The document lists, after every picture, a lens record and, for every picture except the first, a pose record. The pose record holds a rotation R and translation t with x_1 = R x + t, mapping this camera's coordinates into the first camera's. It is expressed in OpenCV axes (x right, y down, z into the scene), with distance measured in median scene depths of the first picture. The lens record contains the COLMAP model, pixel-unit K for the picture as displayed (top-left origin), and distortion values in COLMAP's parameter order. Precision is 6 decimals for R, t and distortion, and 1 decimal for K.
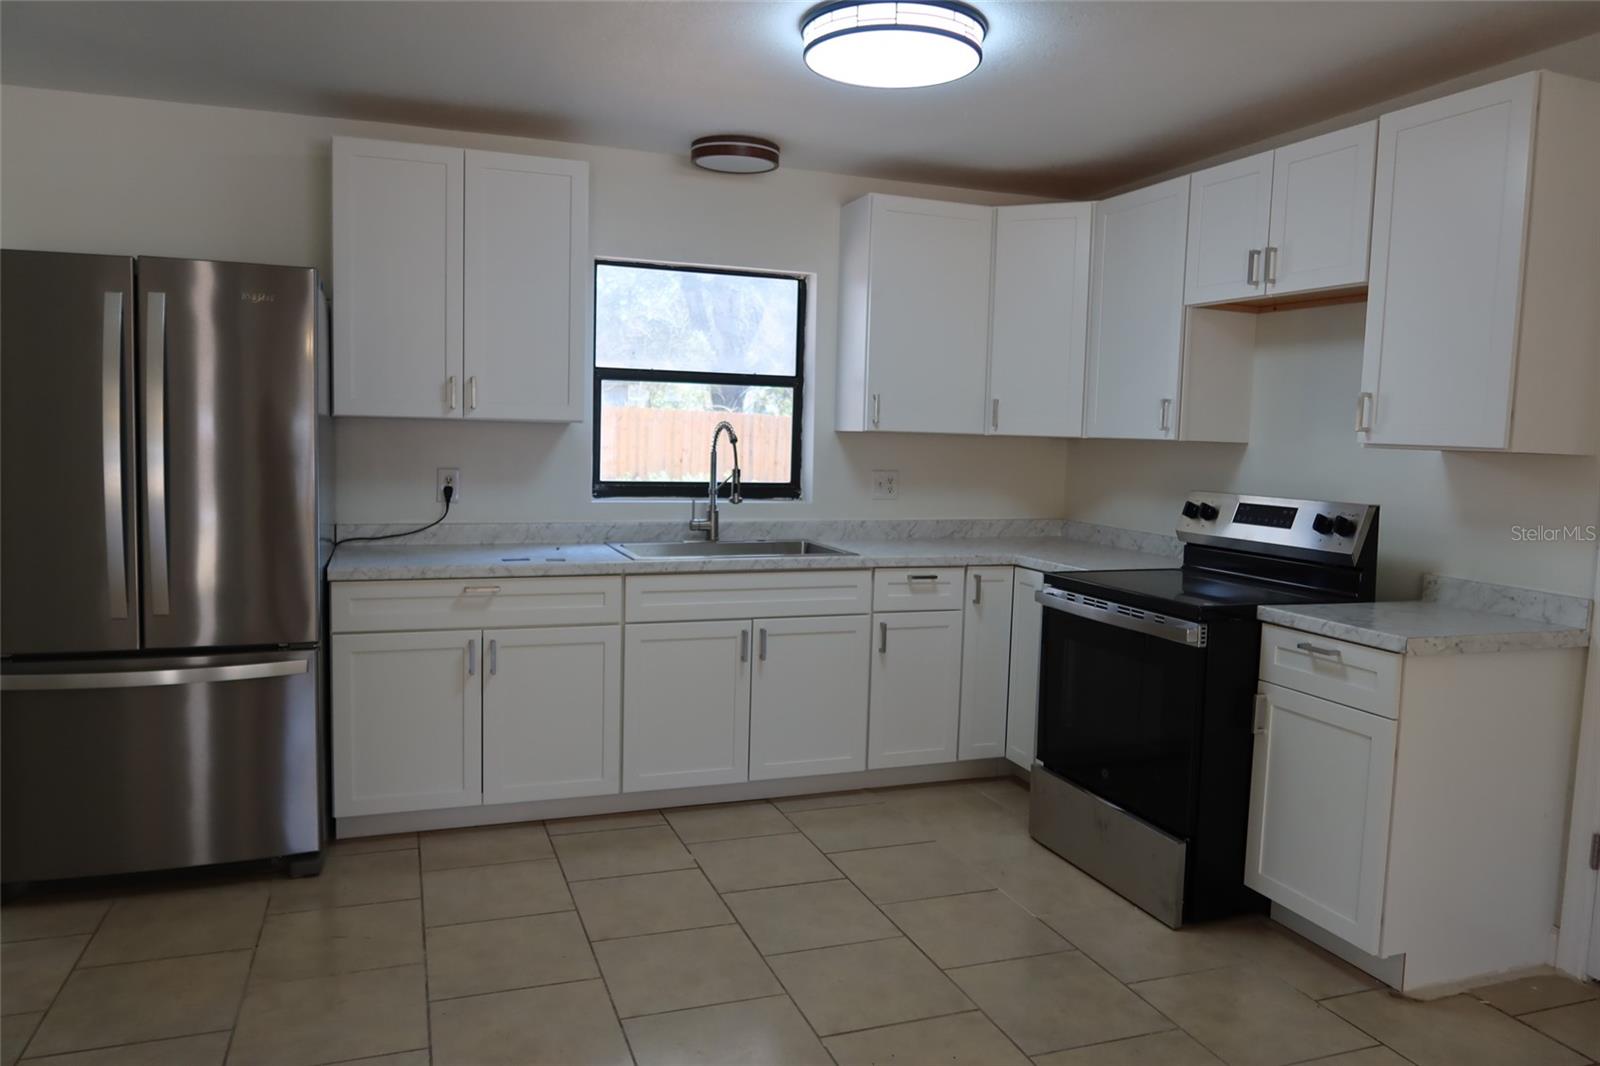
lens RADIAL K [[1117.1, 0, 796.0], [0, 1117.1, 526.9], [0, 0, 1]] dist [-0.017832, 0.016034]
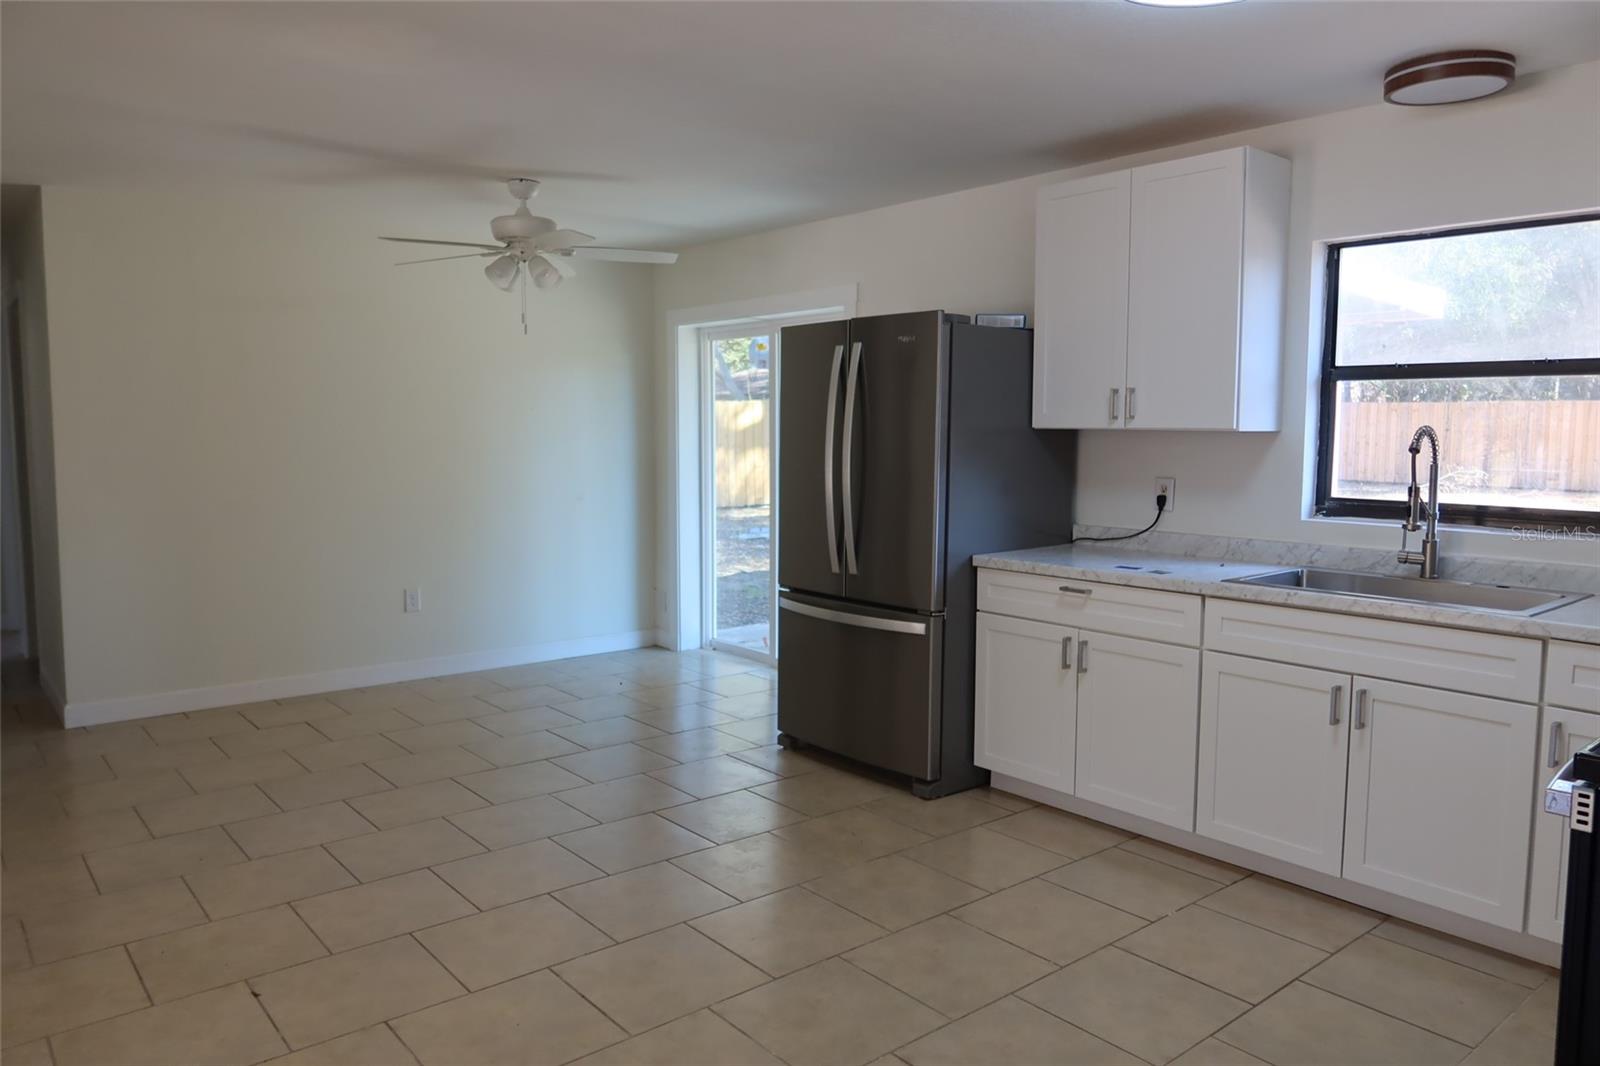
lens RADIAL K [[1117.1, 0, 796.0], [0, 1117.1, 526.9], [0, 0, 1]] dist [-0.017832, 0.016034]
pose [[0.336793, 0.061967, -0.939537, 0.559938], [-0.076595, 0.996328, 0.038256, -0.021686], [0.938458, 0.059079, 0.340303, 0.353343]]
